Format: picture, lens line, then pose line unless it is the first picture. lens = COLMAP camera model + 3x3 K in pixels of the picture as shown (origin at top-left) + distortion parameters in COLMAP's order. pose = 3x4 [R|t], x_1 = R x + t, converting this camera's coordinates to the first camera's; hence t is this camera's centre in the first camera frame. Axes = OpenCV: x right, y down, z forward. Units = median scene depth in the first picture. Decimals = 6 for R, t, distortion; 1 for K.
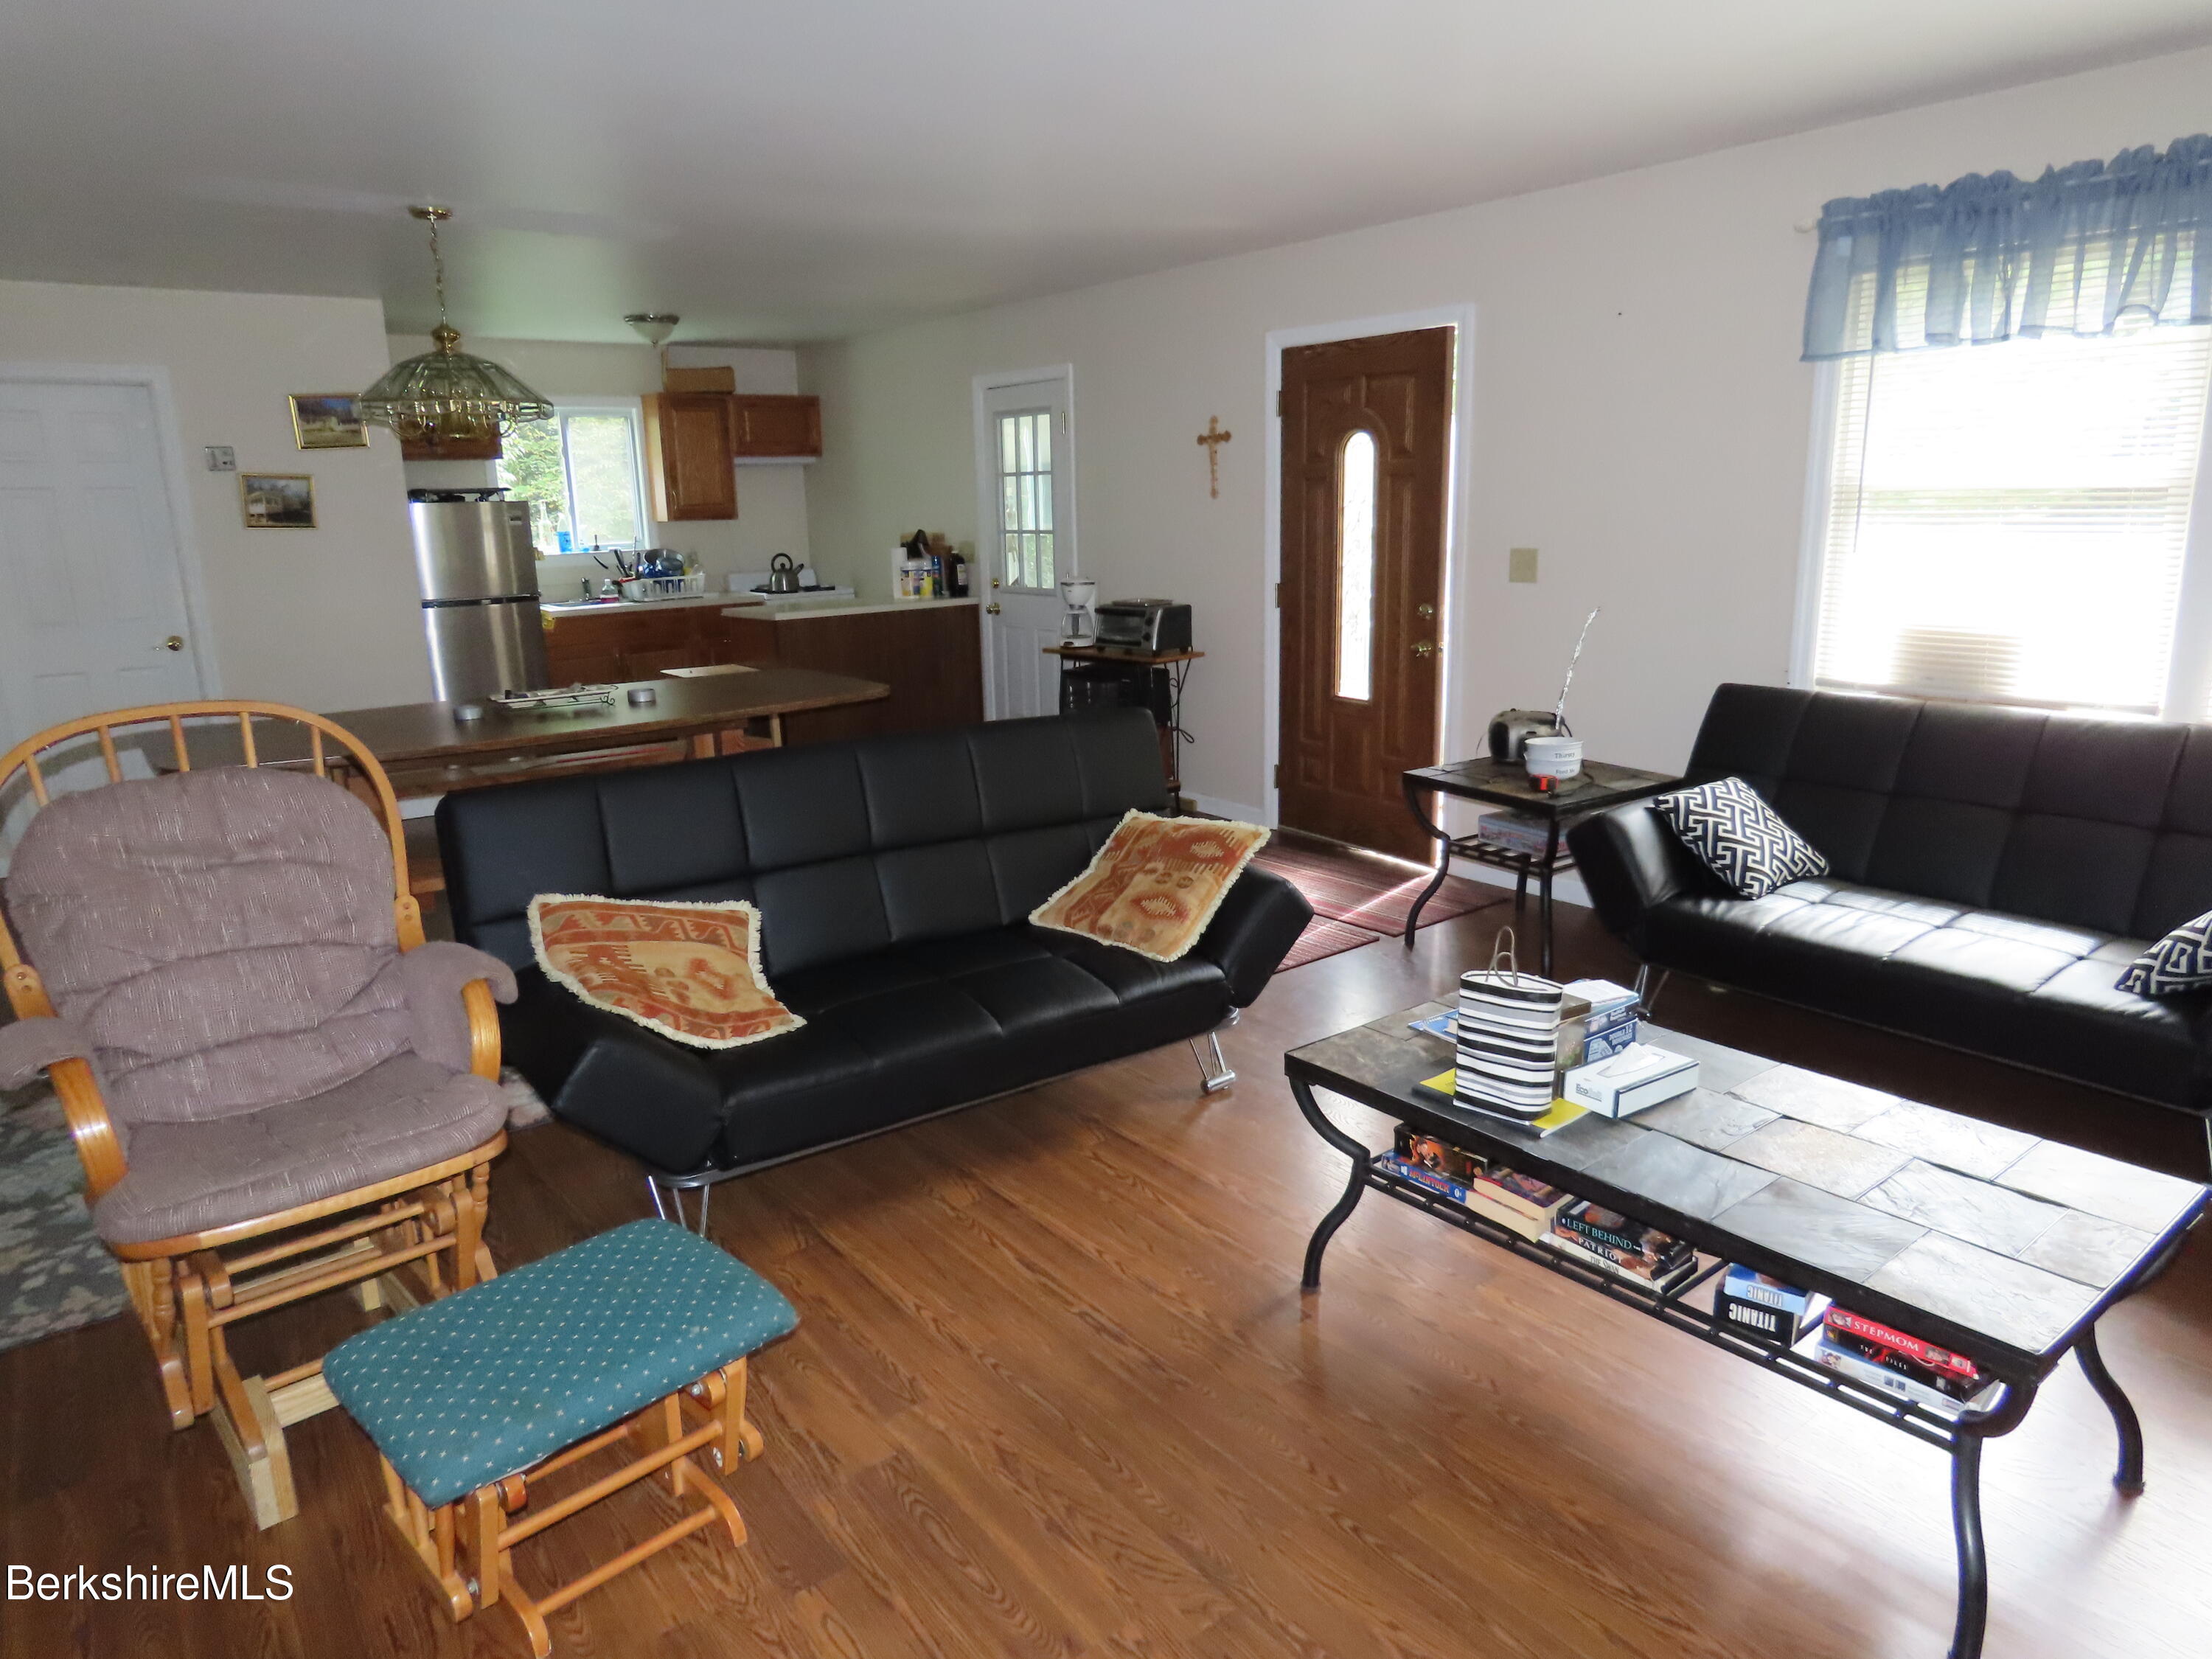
lens RADIAL K [[1391.8, 0, 1106.0], [0, 1391.8, 829.5], [0, 0, 1]] dist [-0.018409, 0.001884]
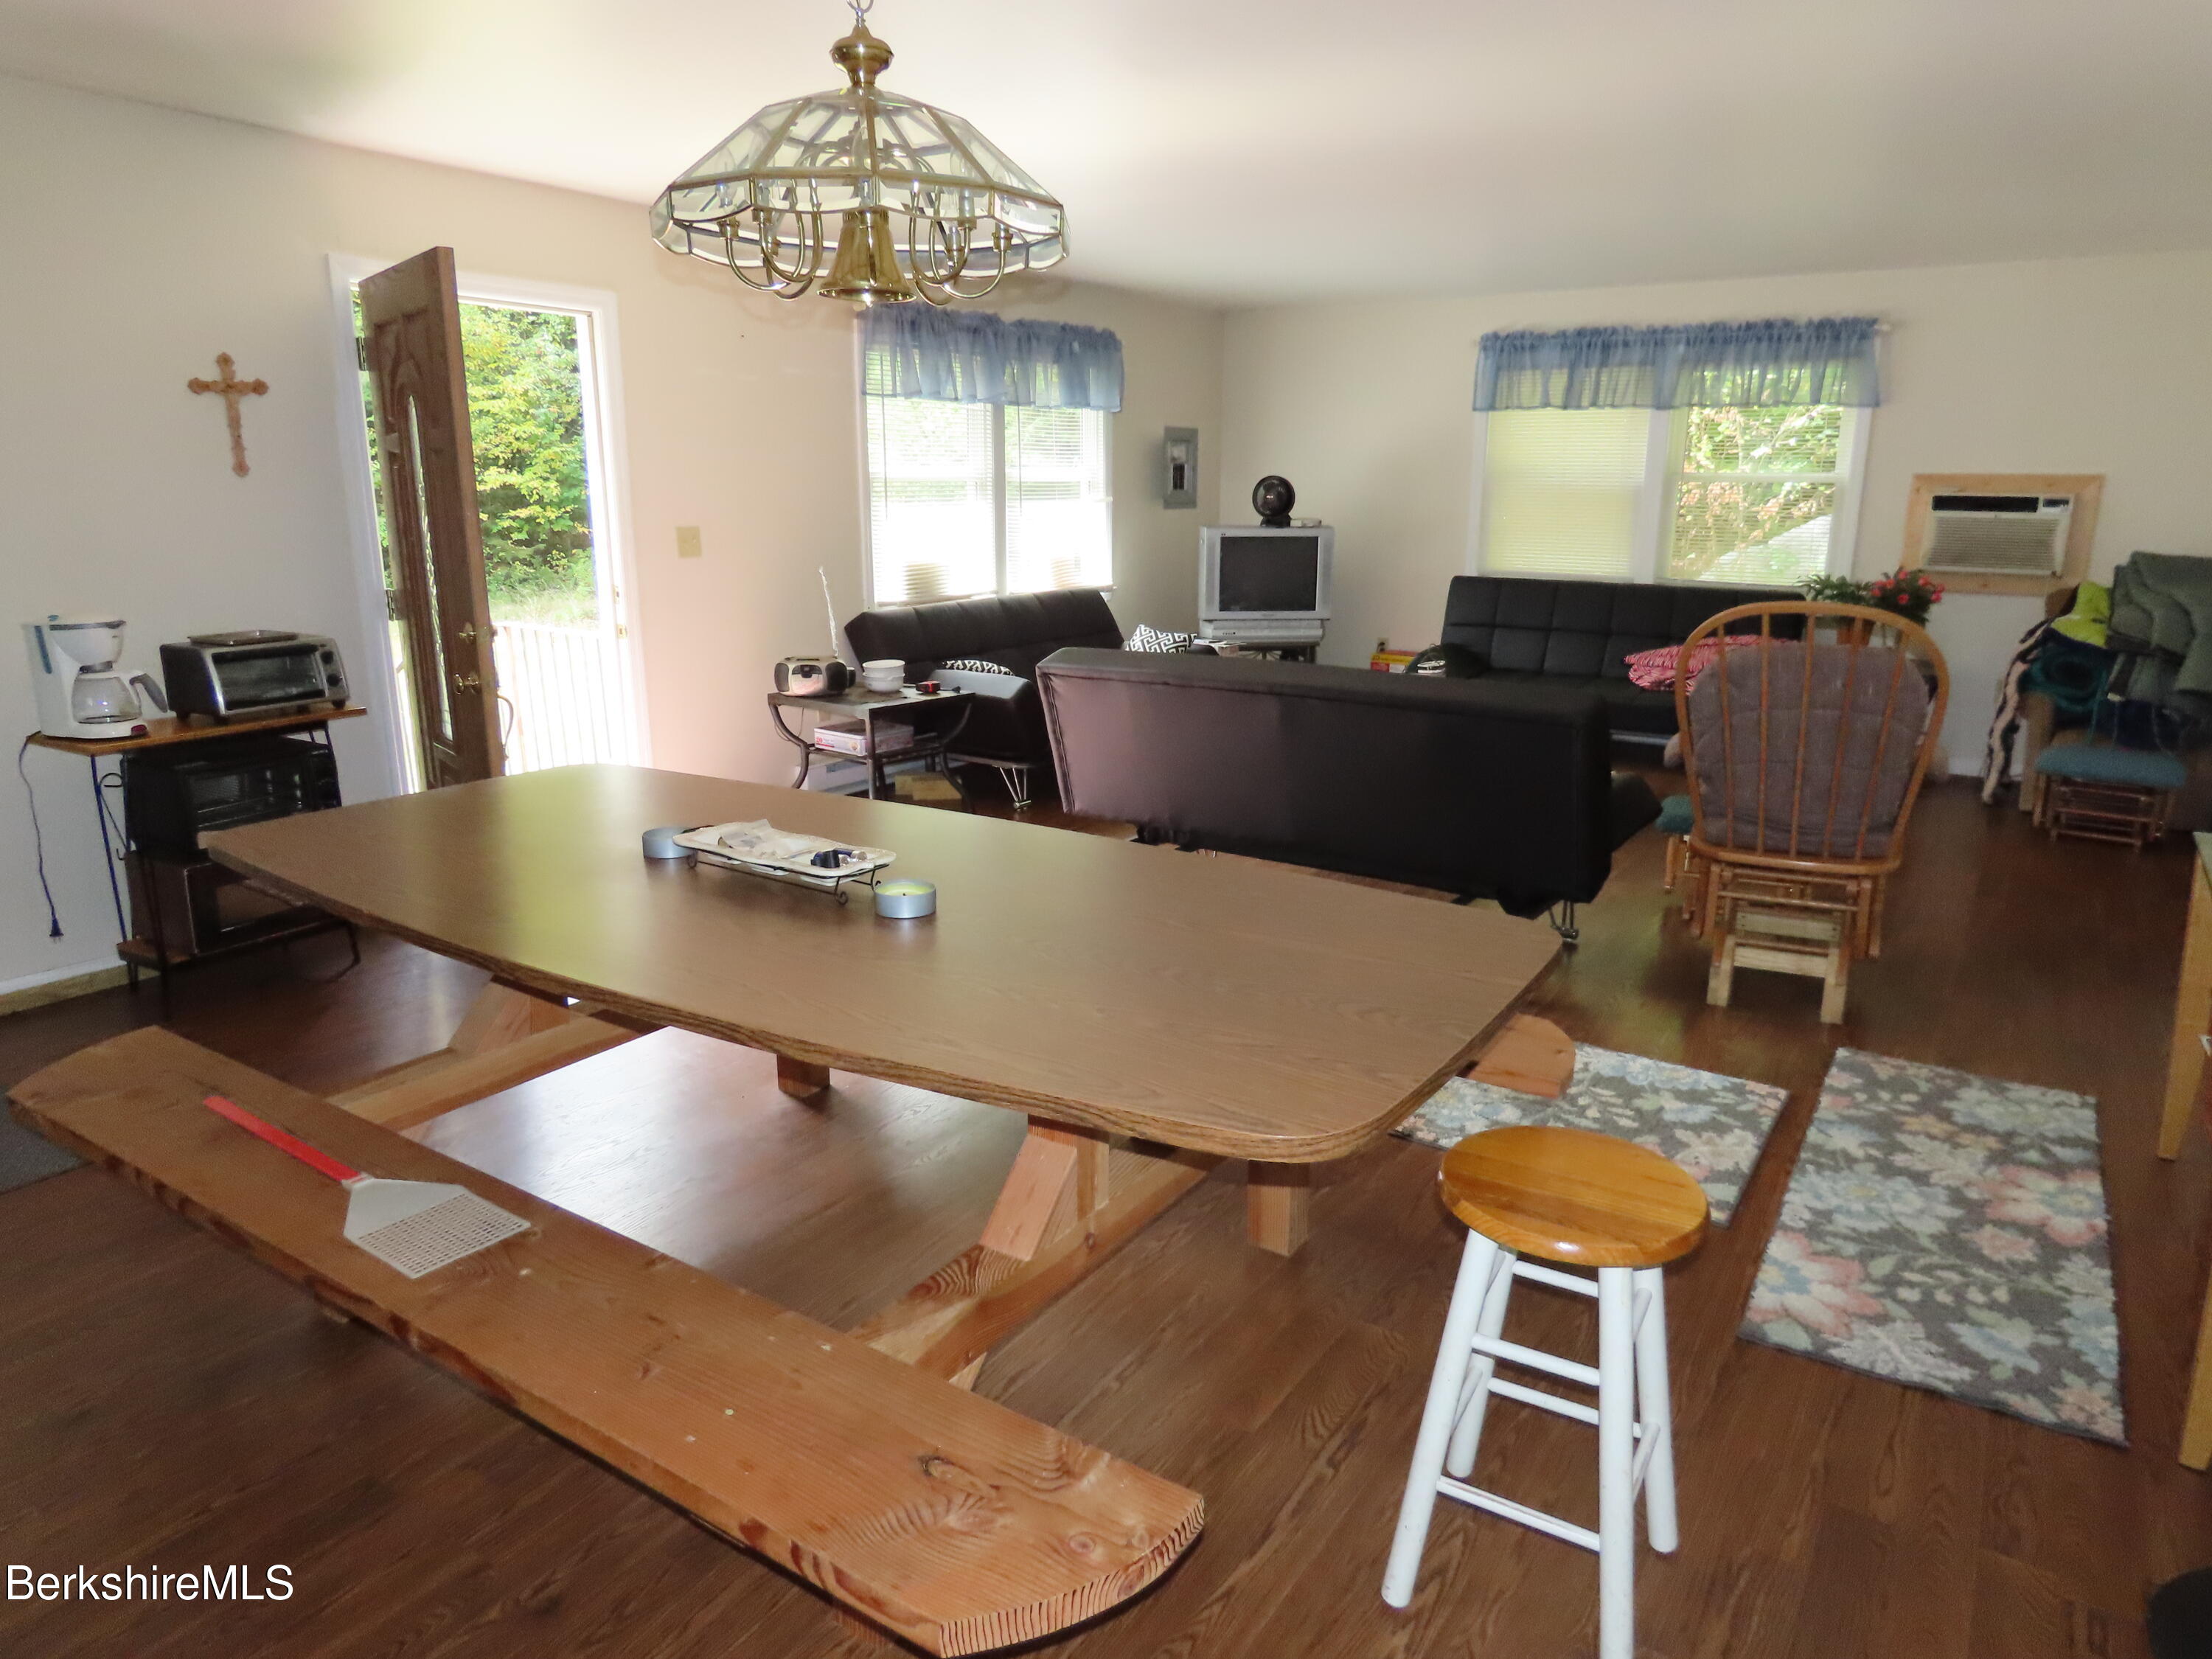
lens RADIAL K [[1391.8, 0, 1106.0], [0, 1391.8, 829.5], [0, 0, 1]] dist [-0.018409, 0.001884]
pose [[-0.316904, -0.214078, 0.923982, -1.062128], [0.216622, 0.932108, 0.290257, -0.269561], [-0.923389, 0.292139, -0.249015, 1.228458]]
